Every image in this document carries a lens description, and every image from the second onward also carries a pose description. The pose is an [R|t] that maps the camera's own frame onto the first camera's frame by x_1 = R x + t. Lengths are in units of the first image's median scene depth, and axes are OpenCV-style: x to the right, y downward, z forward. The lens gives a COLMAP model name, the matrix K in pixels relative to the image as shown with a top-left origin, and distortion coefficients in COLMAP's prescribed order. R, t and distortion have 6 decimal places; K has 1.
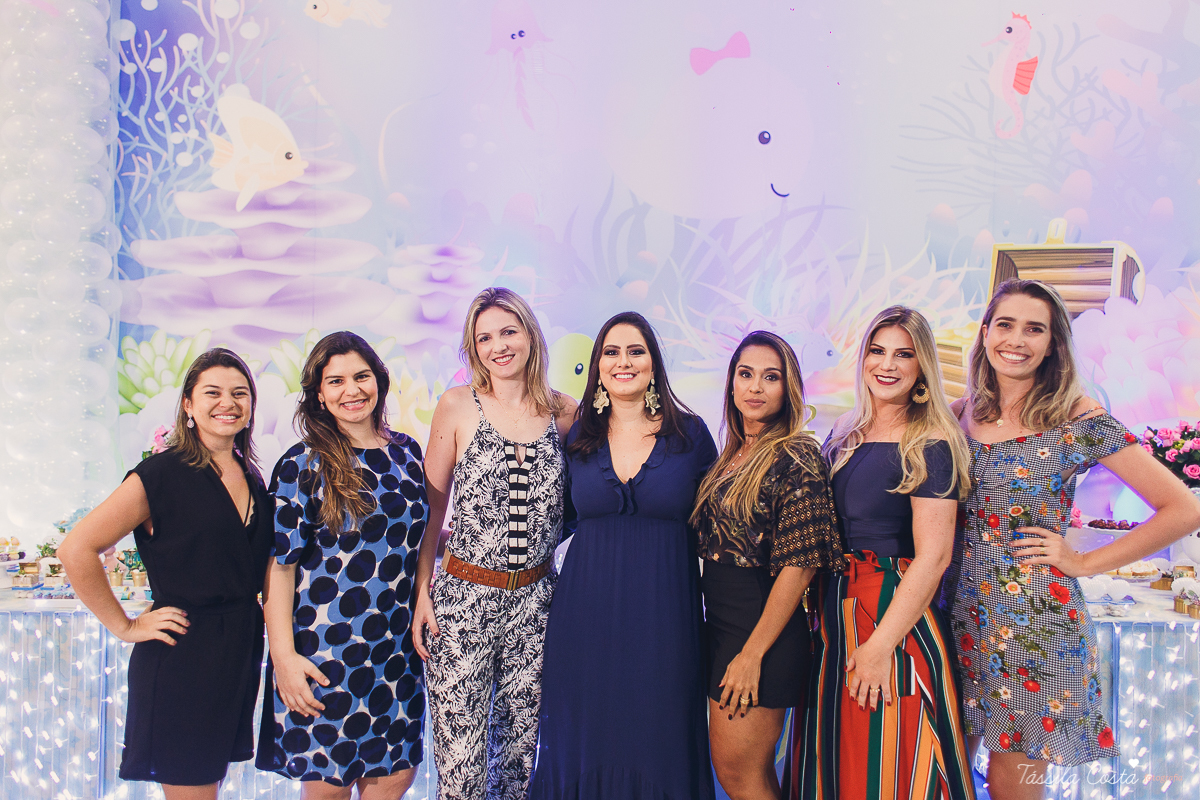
lens RADIAL K [[961.7, 0, 597.4], [0, 961.7, 403.6], [0, 0, 1]] dist [0.041166, -0.015669]
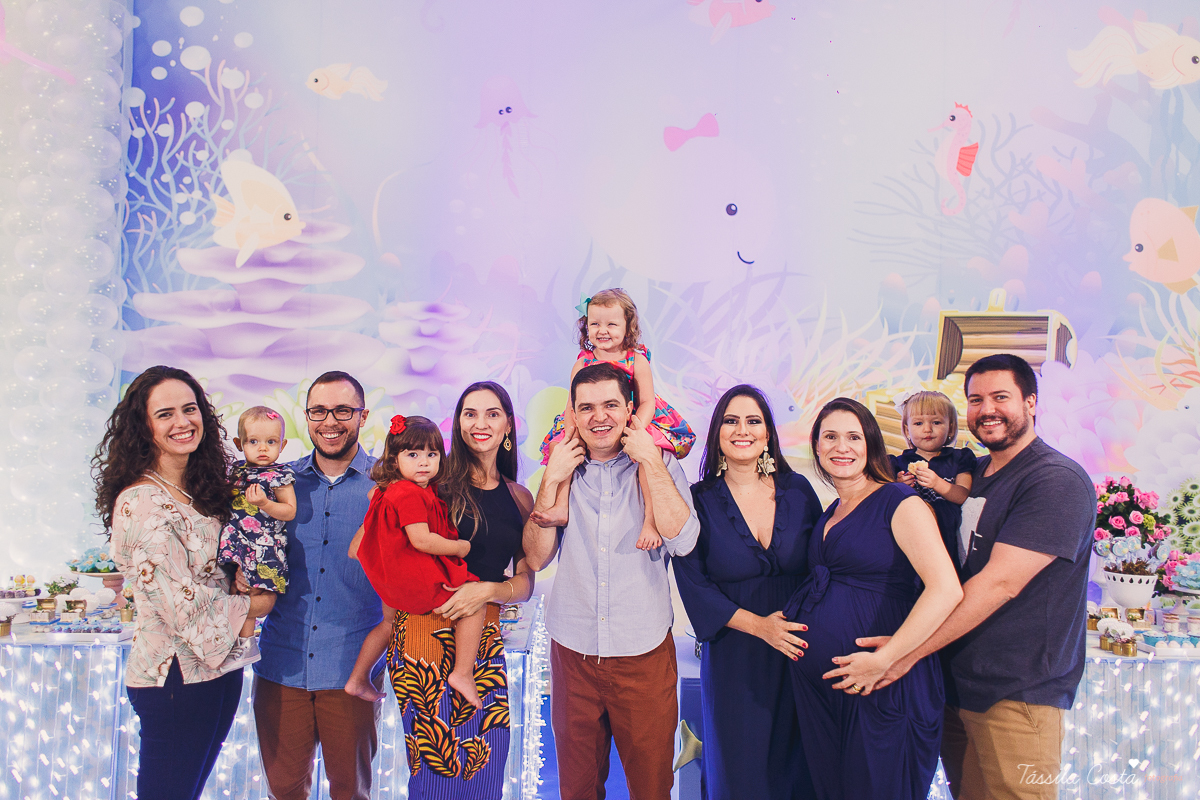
lens RADIAL K [[944.6, 0, 596.7], [0, 944.6, 403.7], [0, 0, 1]] dist [0.042058, -0.017150]
pose [[0.999253, 0.013483, 0.036218, -0.014200], [-0.011685, 0.998711, -0.049401, -0.003053], [-0.036838, 0.048941, 0.998122, -0.045954]]
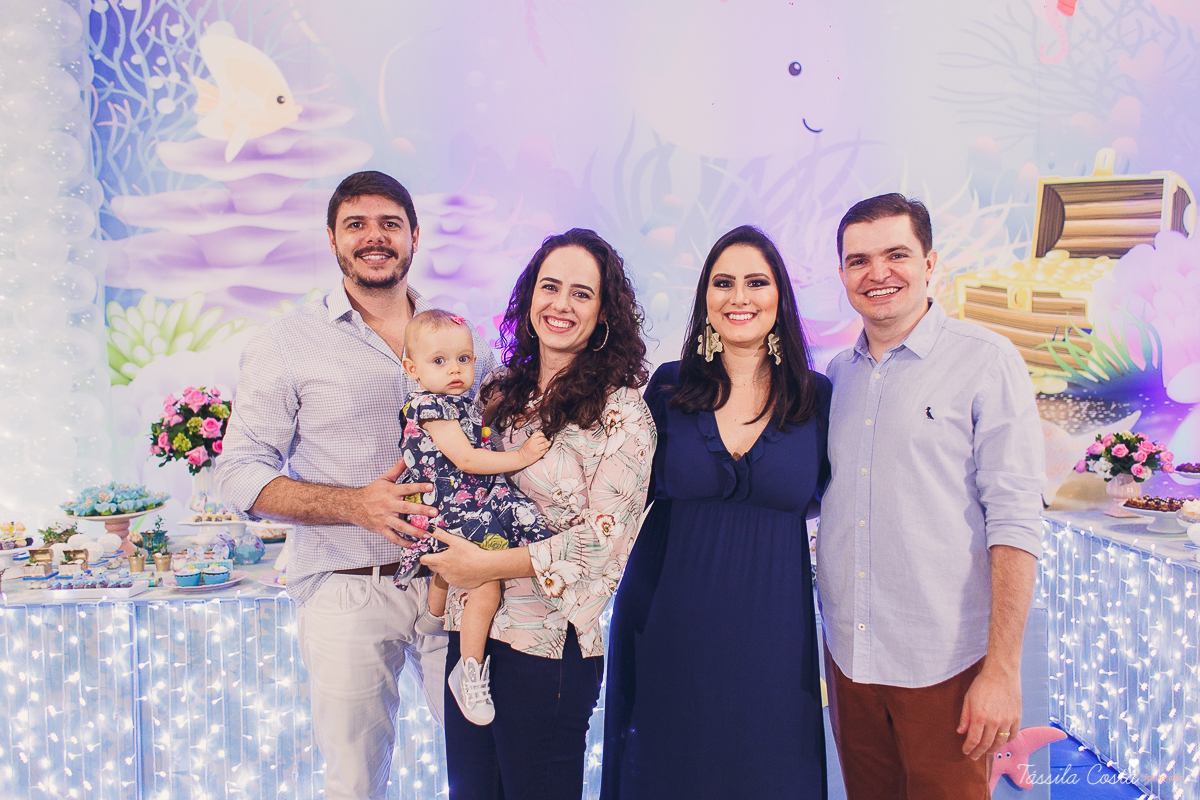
lens RADIAL K [[971.2, 0, 596.8], [0, 971.2, 405.0], [0, 0, 1]] dist [0.044554, -0.024762]
pose [[0.998999, -0.031336, 0.031913, -0.058531], [0.030106, 0.998812, 0.038330, 0.006878], [-0.033076, -0.037331, 0.998755, 0.051607]]
